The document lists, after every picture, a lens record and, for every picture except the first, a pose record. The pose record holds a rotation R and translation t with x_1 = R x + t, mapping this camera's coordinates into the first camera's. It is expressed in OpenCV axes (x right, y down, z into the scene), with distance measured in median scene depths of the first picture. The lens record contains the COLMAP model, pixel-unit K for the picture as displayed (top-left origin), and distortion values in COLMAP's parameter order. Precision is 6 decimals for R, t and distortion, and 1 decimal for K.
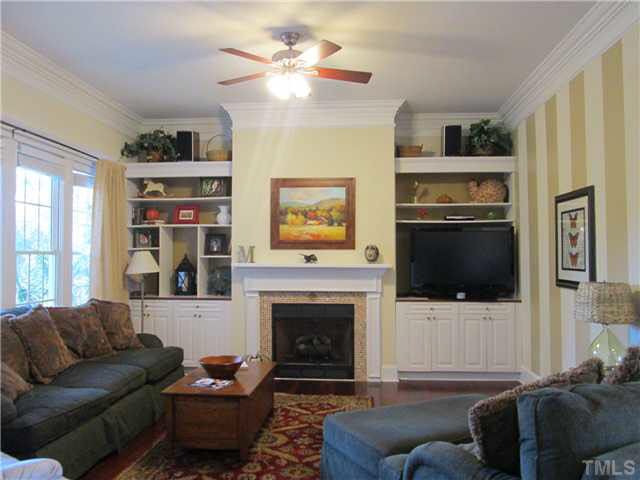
lens RADIAL K [[539.5, 0, 320.0], [0, 539.5, 238.5], [0, 0, 1]] dist [-0.036771, 0.003108]
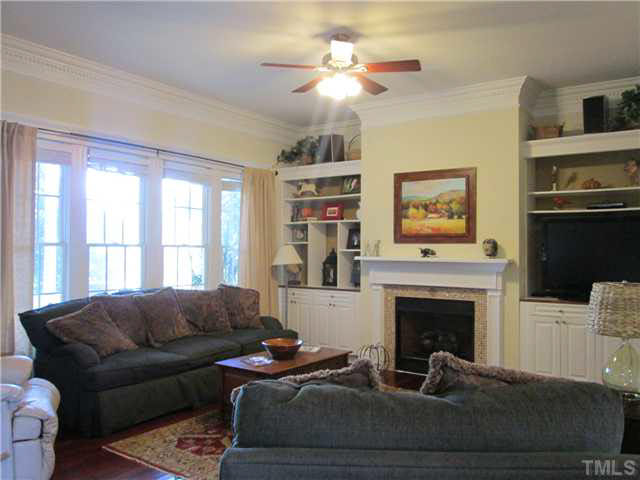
lens RADIAL K [[539.5, 0, 322.0], [0, 539.5, 238.3], [0, 0, 1]] dist [-0.036771, 0.003108]
pose [[0.861265, -0.006167, -0.508118, 0.304776], [0.010178, 0.999935, 0.005116, 0.004088], [0.508053, -0.009578, 0.861272, 0.056083]]
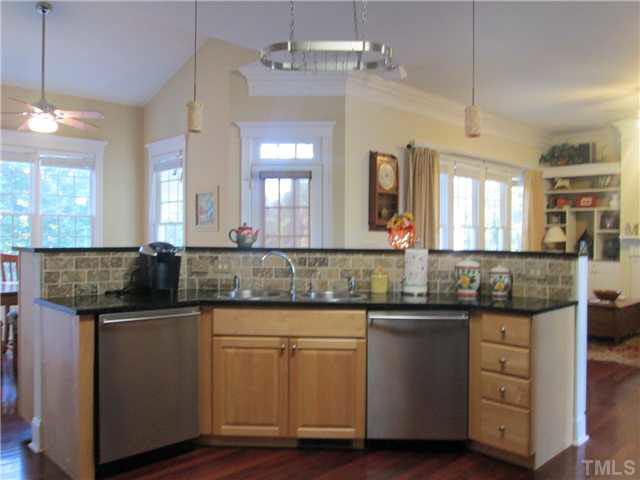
lens RADIAL K [[539.5, 0, 320.0], [0, 539.5, 235.7], [0, 0, 1]] dist [-0.036771, 0.003108]
pose [[0.758601, 0.011509, -0.651454, 0.147722], [0.012789, 0.999388, 0.032548, -0.009733], [0.651430, -0.033022, 0.757990, -0.561111]]
